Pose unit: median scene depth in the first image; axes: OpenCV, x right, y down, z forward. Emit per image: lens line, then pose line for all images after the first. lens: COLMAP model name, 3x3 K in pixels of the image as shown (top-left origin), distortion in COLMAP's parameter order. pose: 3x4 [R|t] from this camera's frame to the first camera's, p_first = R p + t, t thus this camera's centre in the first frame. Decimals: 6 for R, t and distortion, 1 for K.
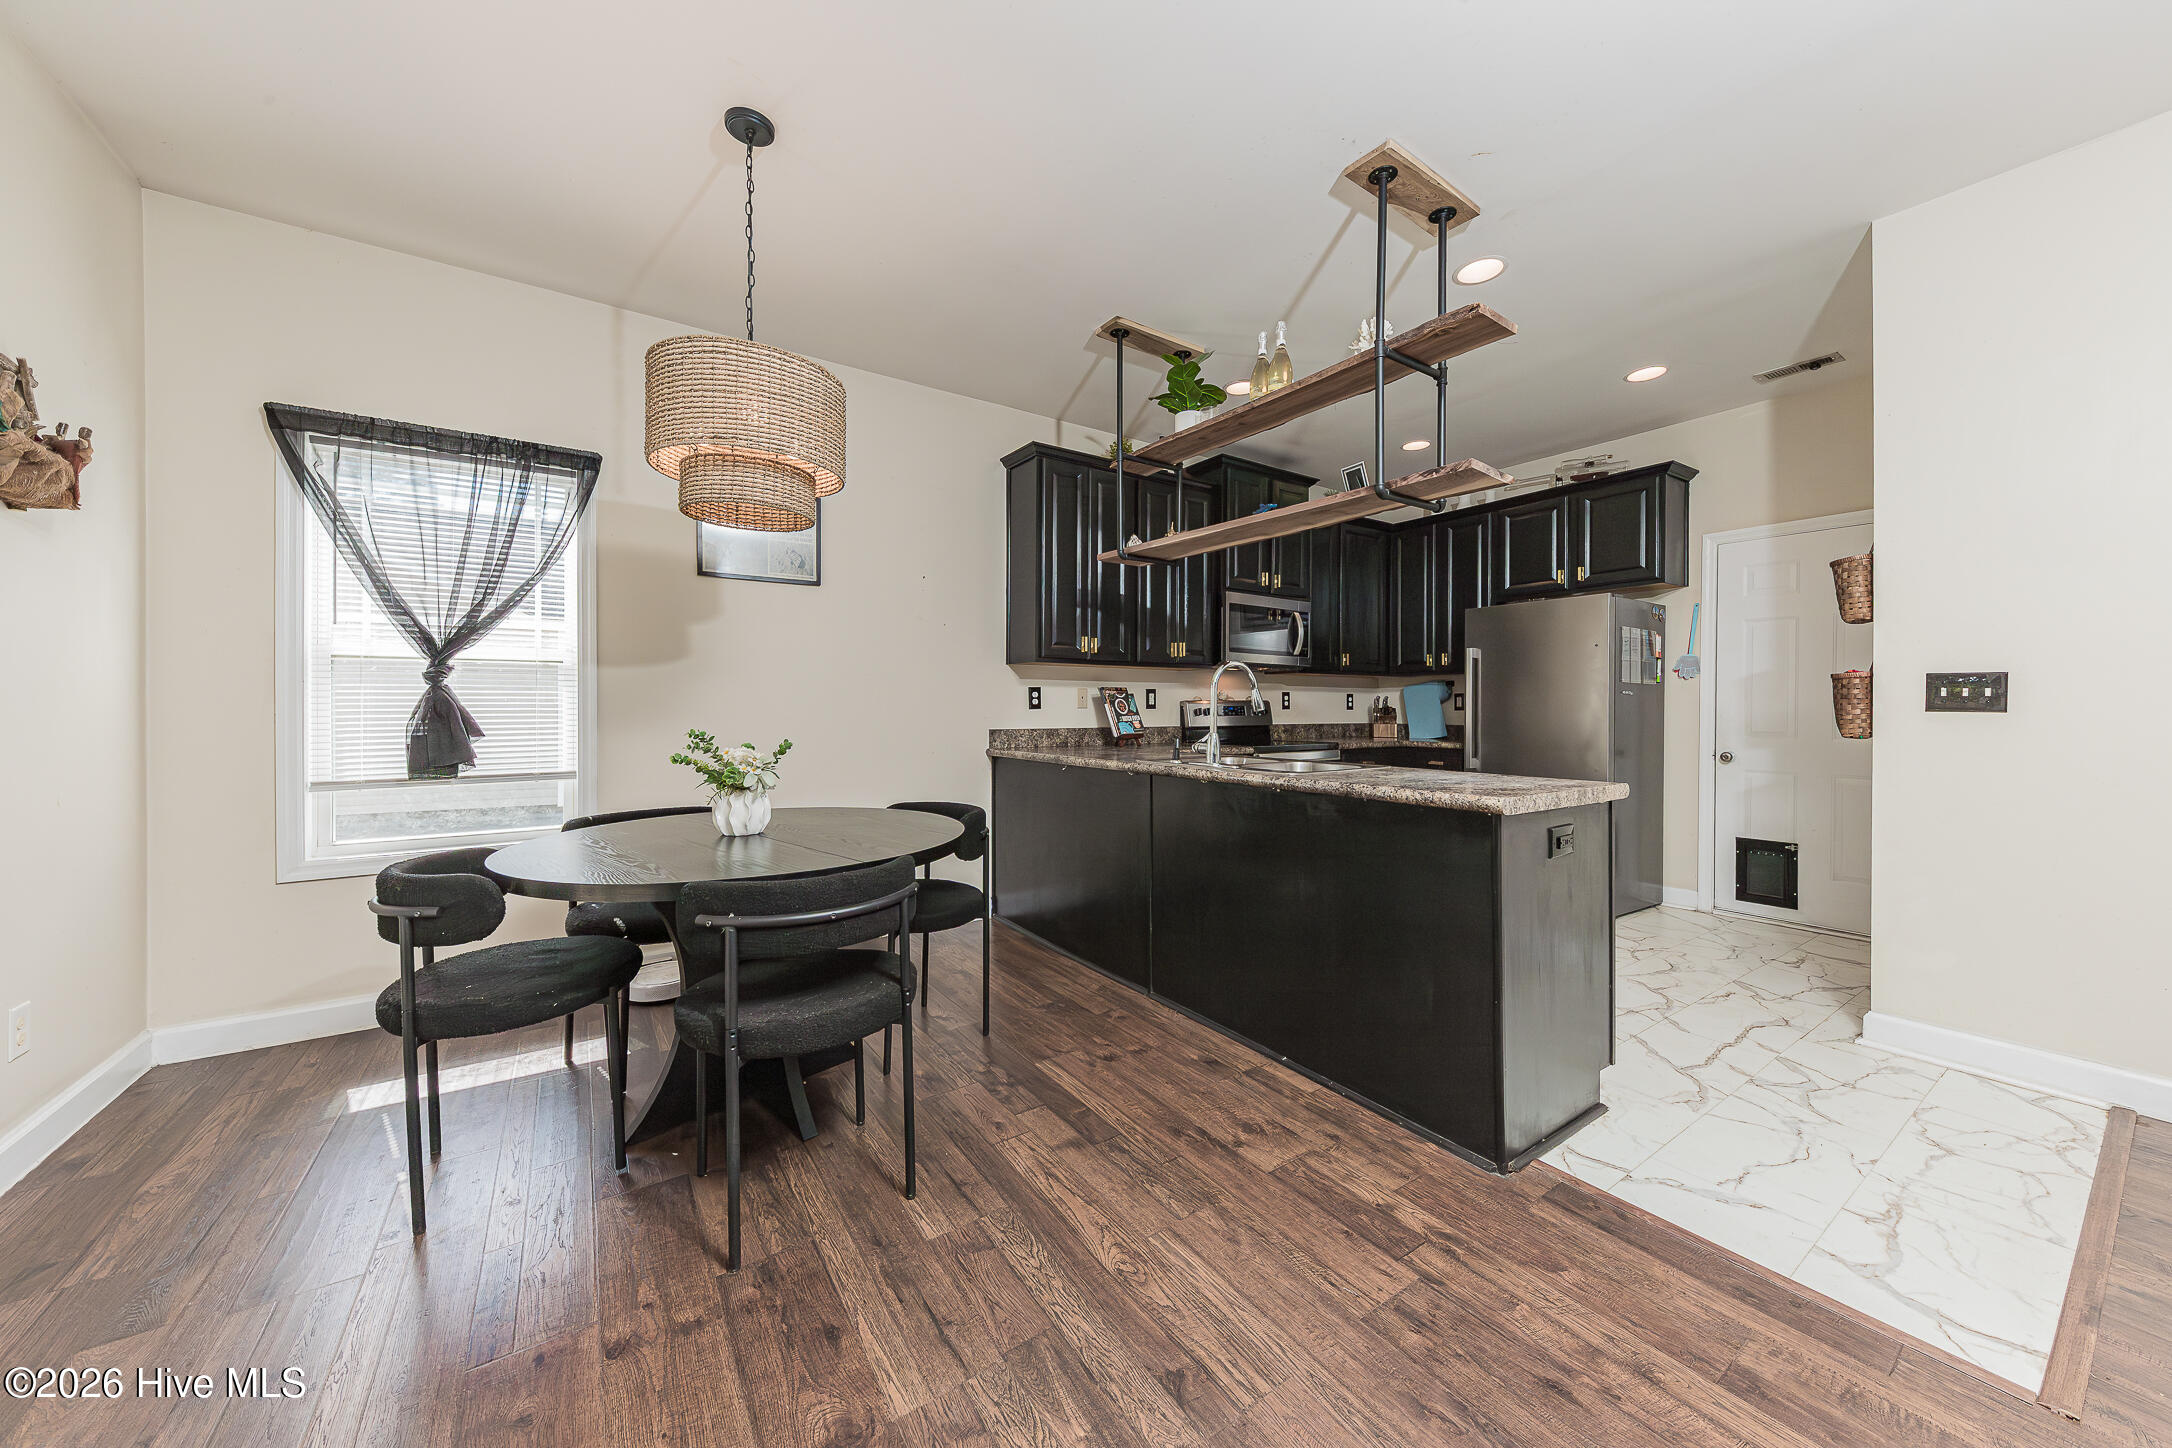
lens RADIAL K [[753.1, 0, 1081.0], [0, 753.1, 708.8], [0, 0, 1]] dist [0.009191, -0.002077]
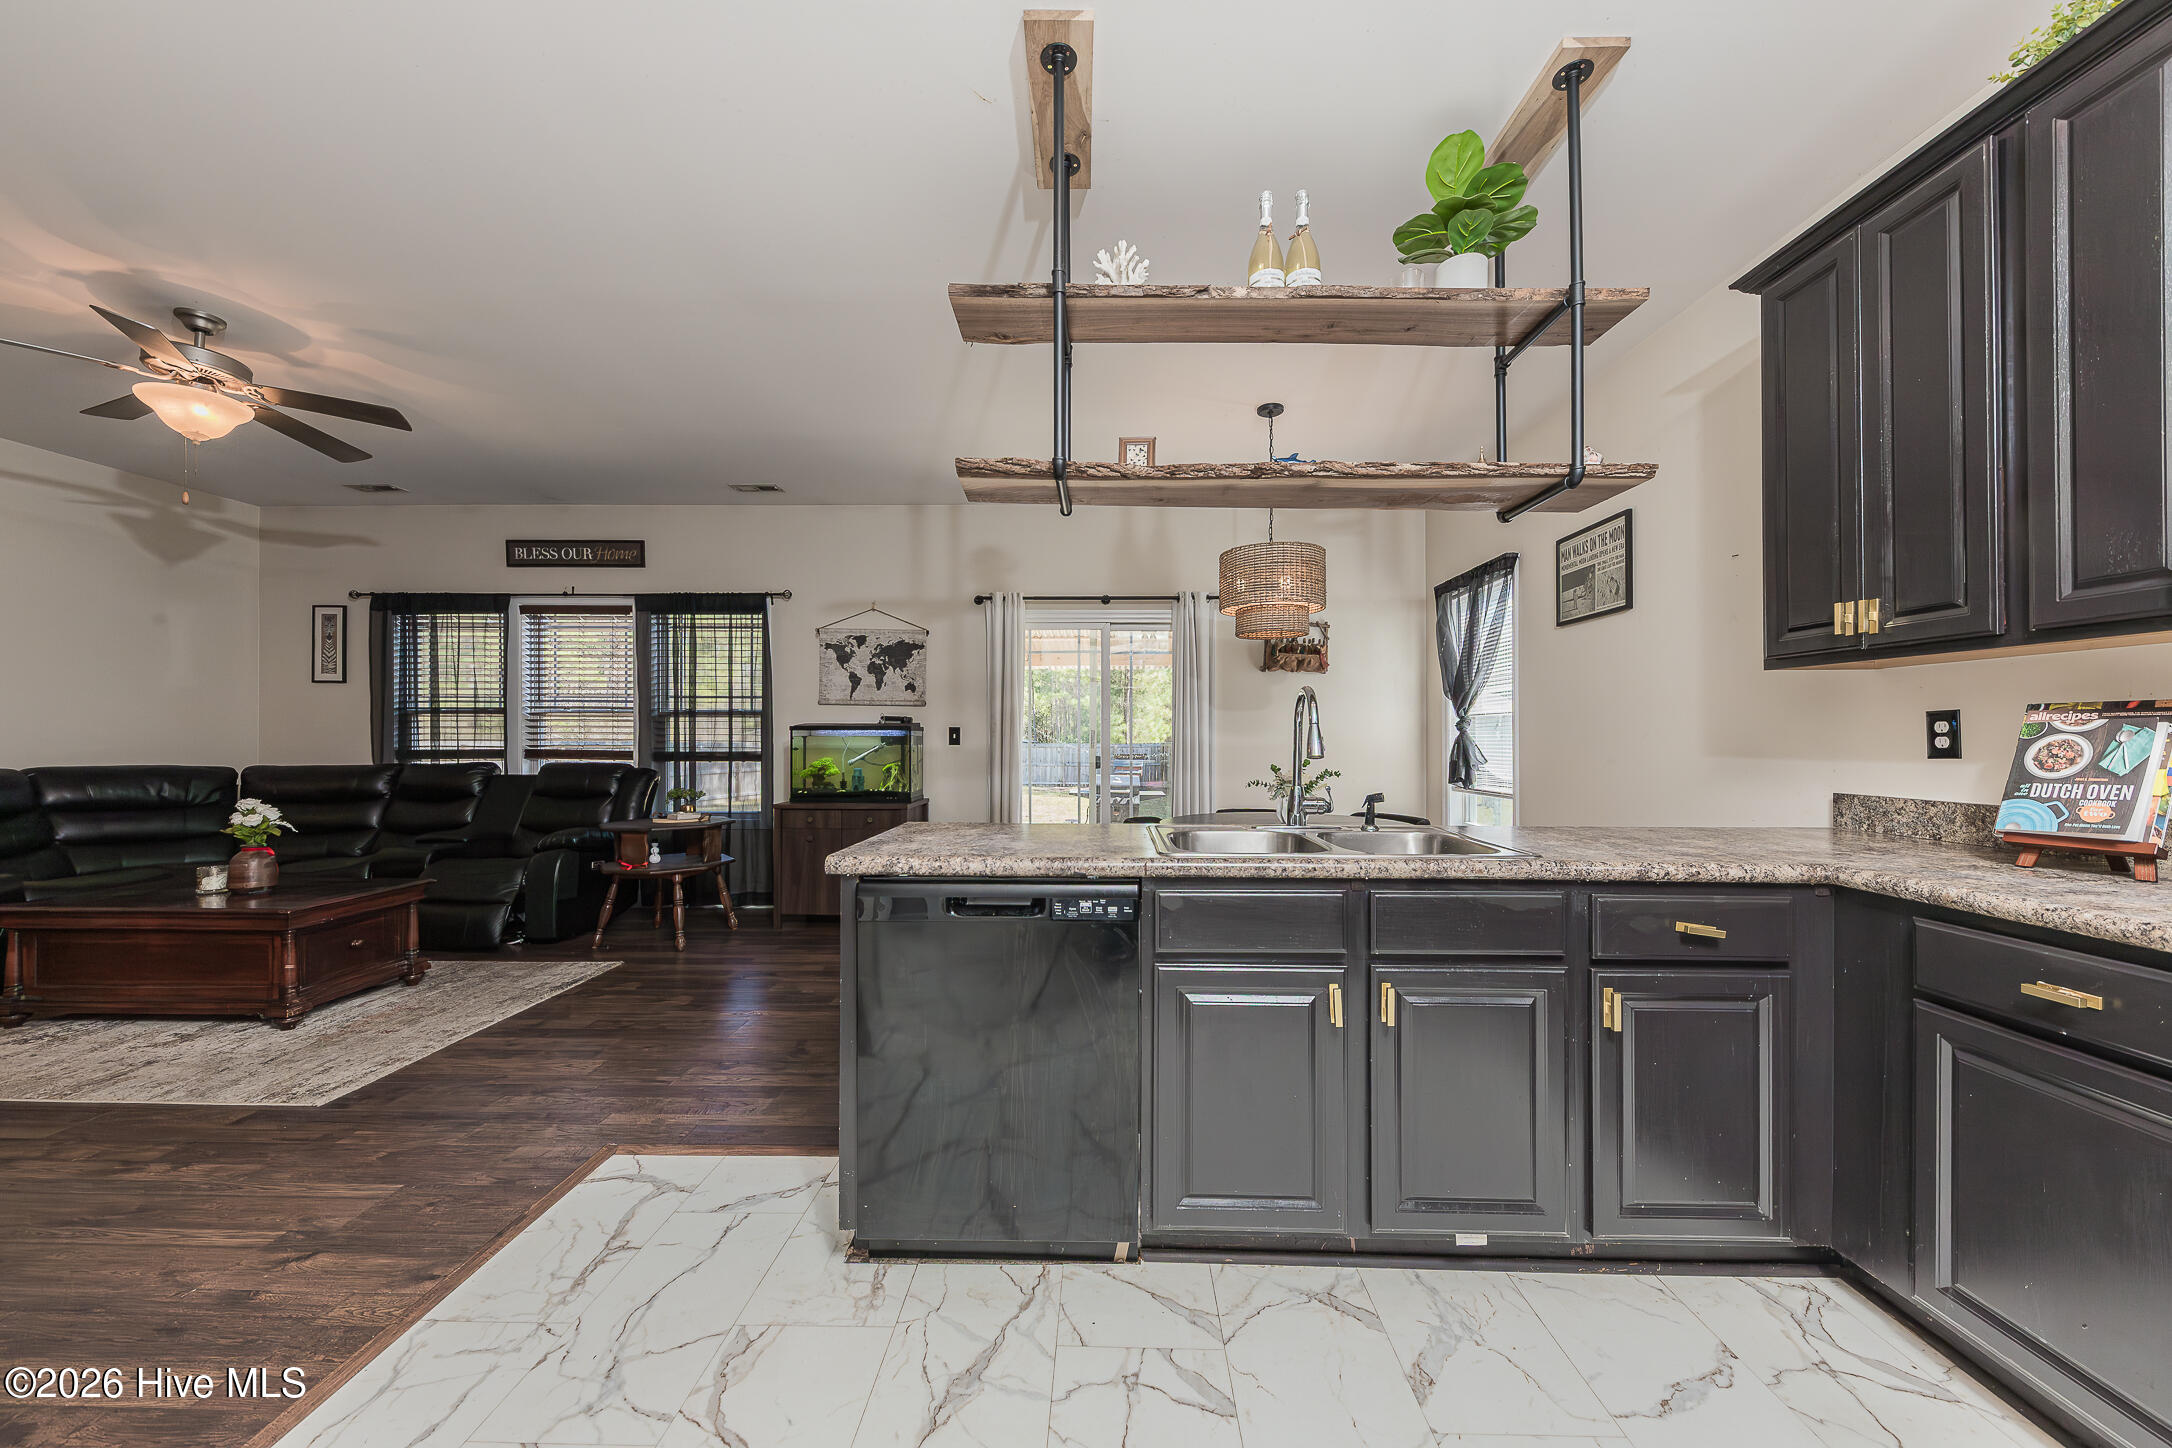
lens RADIAL K [[765.2, 0, 1096.9], [0, 765.2, 737.8], [0, 0, 1]] dist [0.003242, -0.002399]
pose [[-0.560356, -0.005142, -0.828236, 0.792934], [-0.008448, 0.999964, -0.000493, -0.010218], [0.828209, 0.006721, -0.560379, 1.083695]]
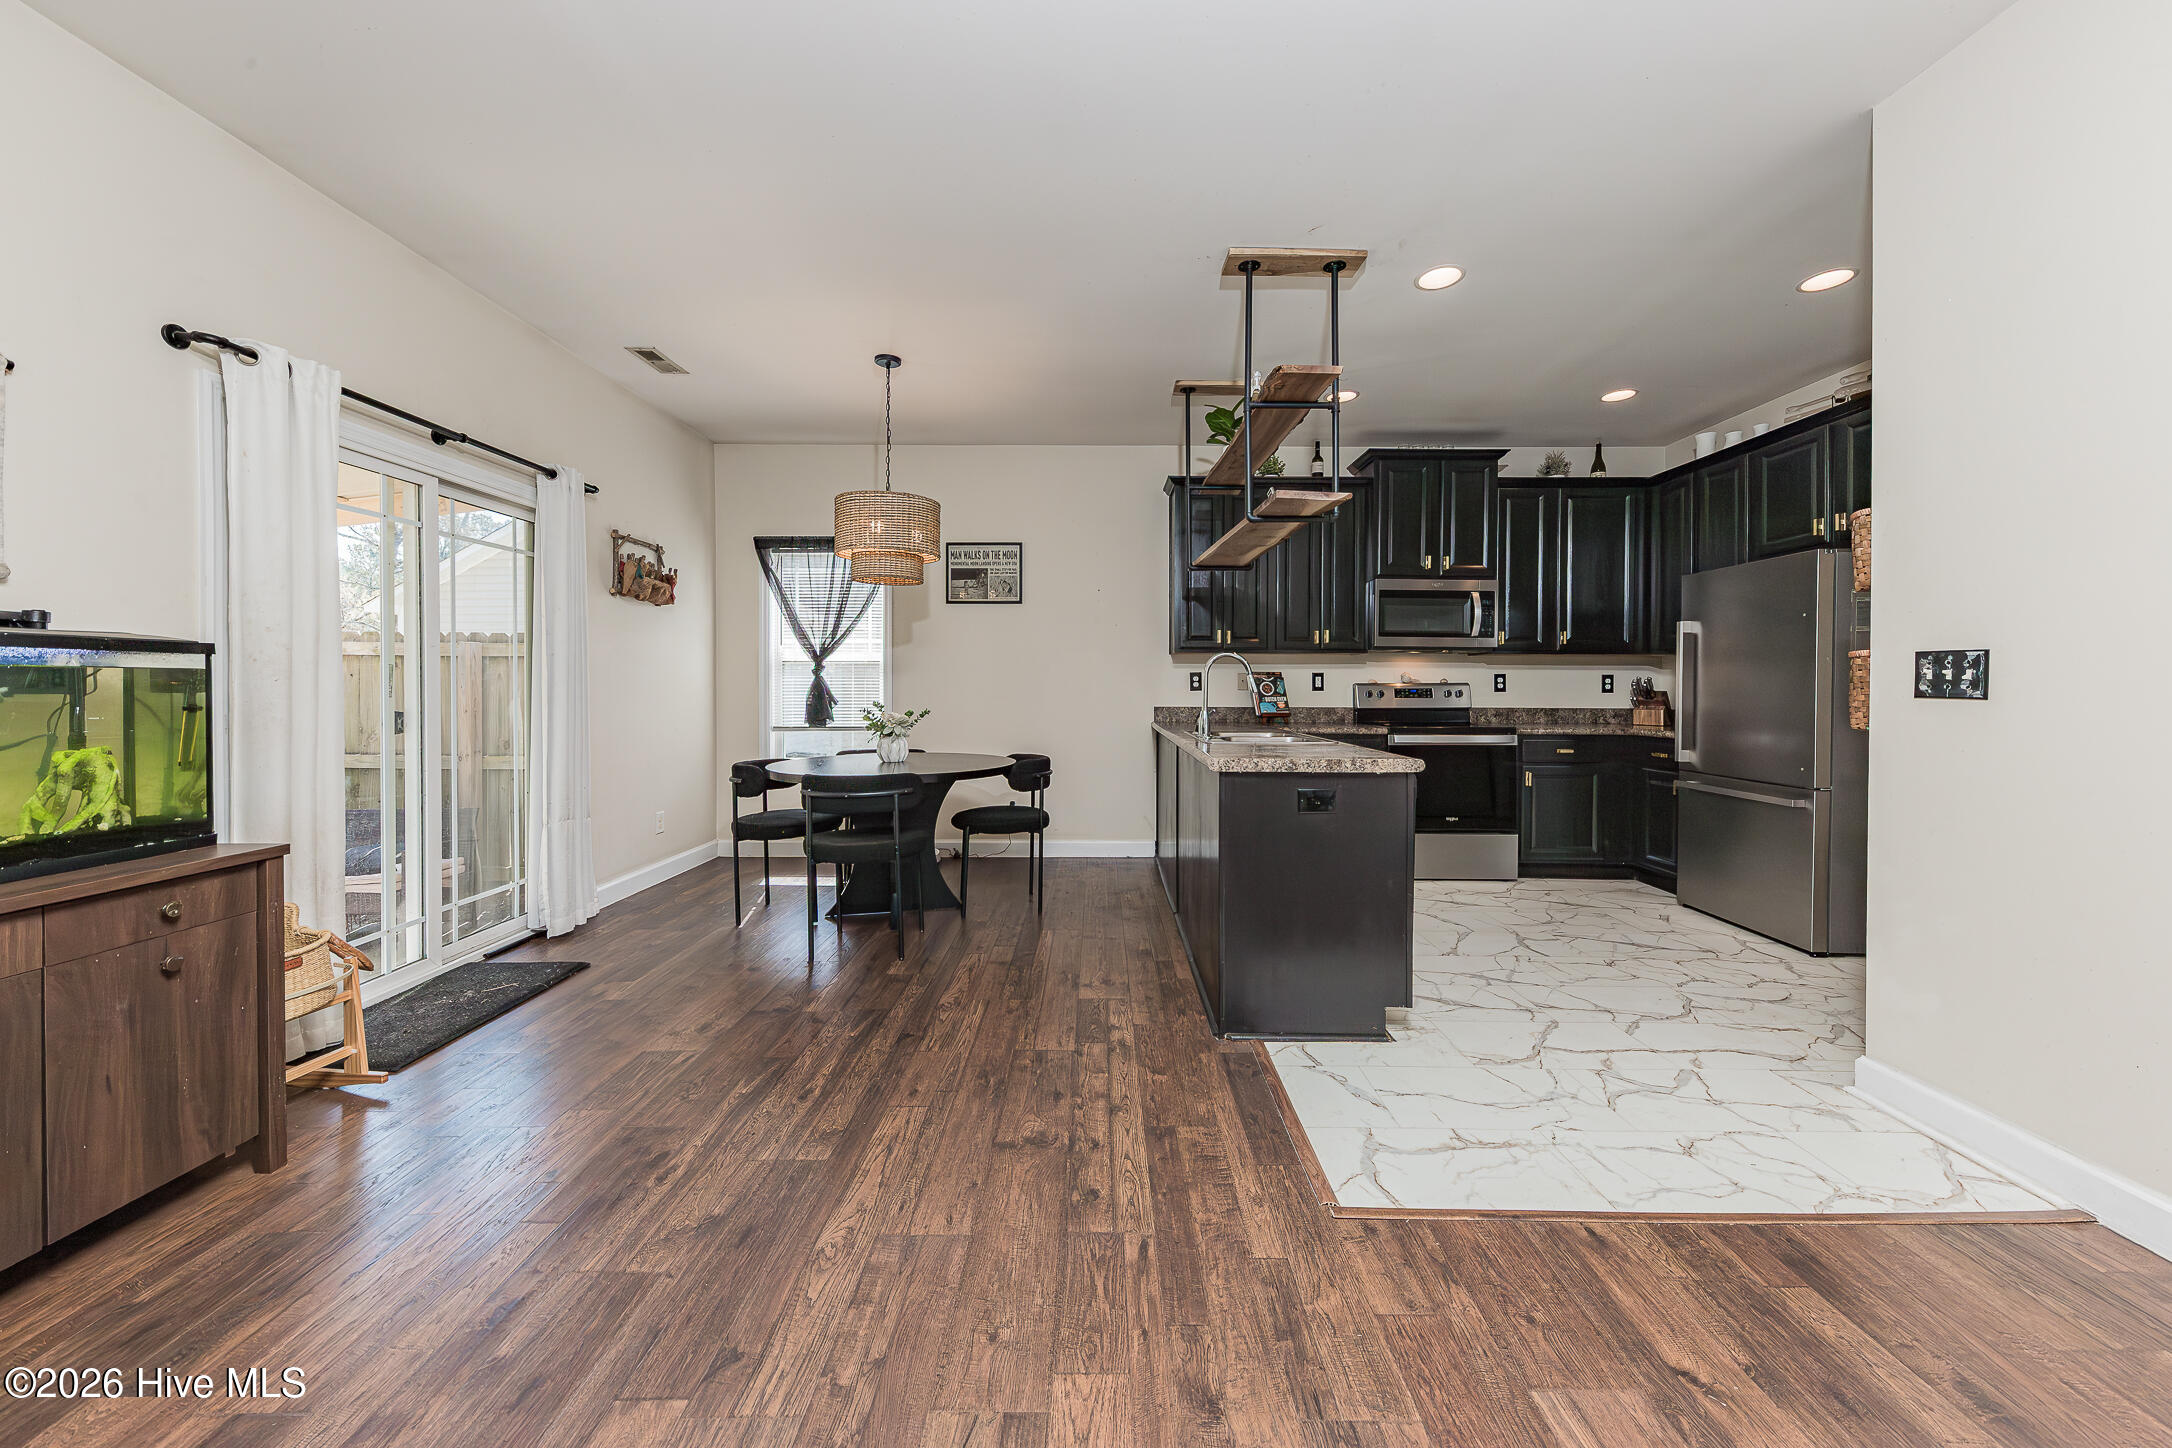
lens RADIAL K [[753.1, 0, 1099.0], [0, 753.1, 698.6], [0, 0, 1]] dist [0.009191, -0.002077]
pose [[0.830168, 0.008311, -0.557451, 0.627710], [-0.002584, 0.999936, 0.011060, 0.000013], [0.557507, -0.007741, 0.830136, -0.119846]]
